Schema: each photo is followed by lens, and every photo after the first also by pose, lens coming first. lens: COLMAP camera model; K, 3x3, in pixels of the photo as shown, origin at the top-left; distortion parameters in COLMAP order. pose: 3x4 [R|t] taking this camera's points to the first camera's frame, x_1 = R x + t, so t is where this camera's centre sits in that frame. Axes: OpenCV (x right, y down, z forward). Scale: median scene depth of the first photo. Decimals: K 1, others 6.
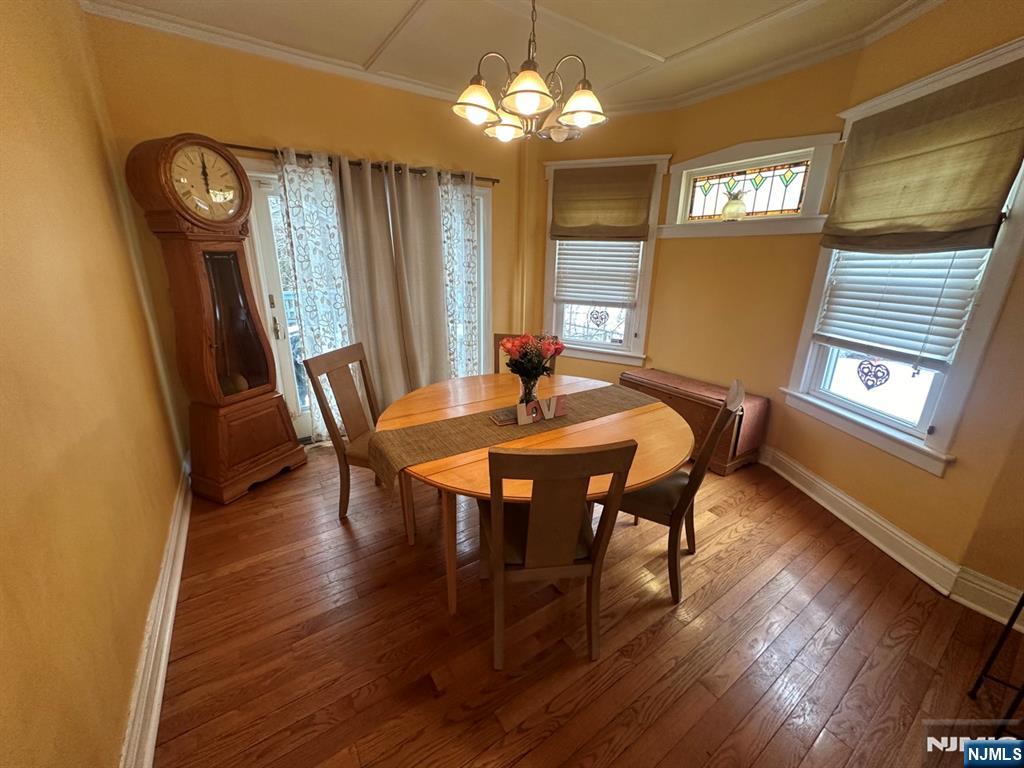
lens RADIAL K [[405.9, 0, 512.1], [0, 405.9, 387.0], [0, 0, 1]] dist [-0.003204, 0.000301]
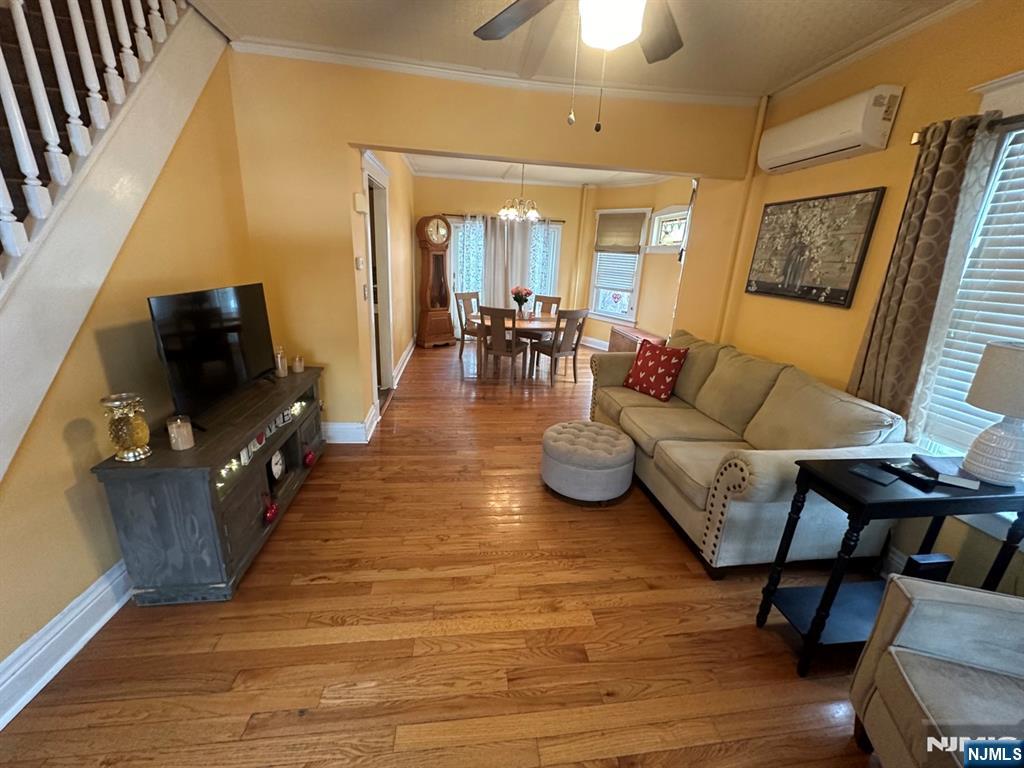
lens RADIAL K [[405.9, 0, 514.9], [0, 405.9, 386.9], [0, 0, 1]] dist [-0.003204, 0.000301]
pose [[0.894055, 0.164316, -0.416732, 0.874284], [-0.167763, 0.985412, 0.028626, 0.323987], [0.415356, 0.044319, 0.908579, -1.047031]]
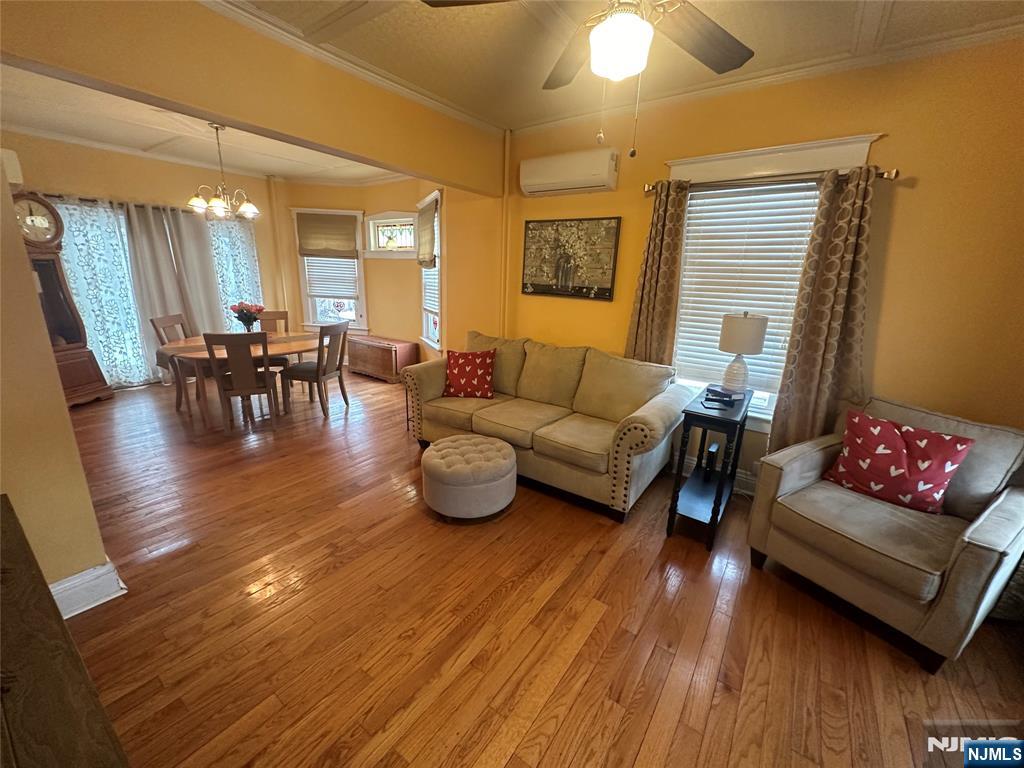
lens RADIAL K [[405.9, 0, 512.9], [0, 405.9, 385.9], [0, 0, 1]] dist [-0.003204, 0.000301]
pose [[0.937926, -0.073692, 0.338915, 0.418050], [0.082863, 0.996481, -0.012648, 0.309021], [-0.336790, 0.039946, 0.940732, -1.010592]]
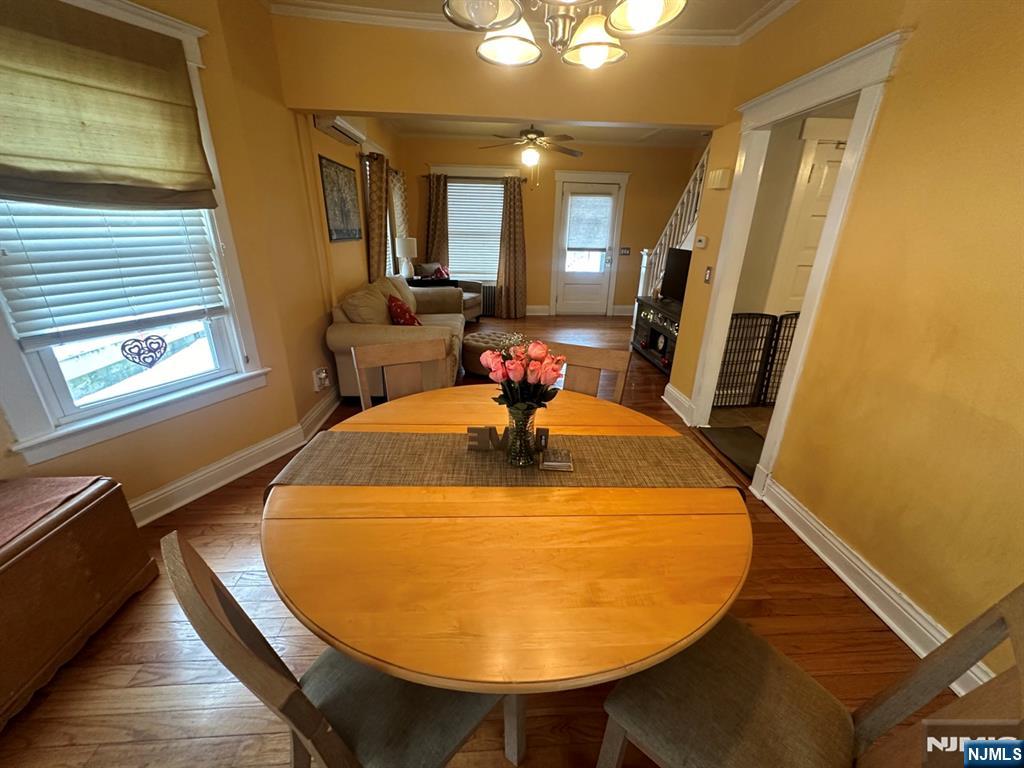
lens RADIAL K [[405.9, 0, 512.0], [0, 405.9, 382.6], [0, 0, 1]] dist [-0.003204, 0.000301]
pose [[-0.860275, -0.216915, 0.461384, -0.179635], [0.118385, 0.795249, 0.594613, -0.337896], [-0.495895, 0.566151, -0.658453, 1.023115]]
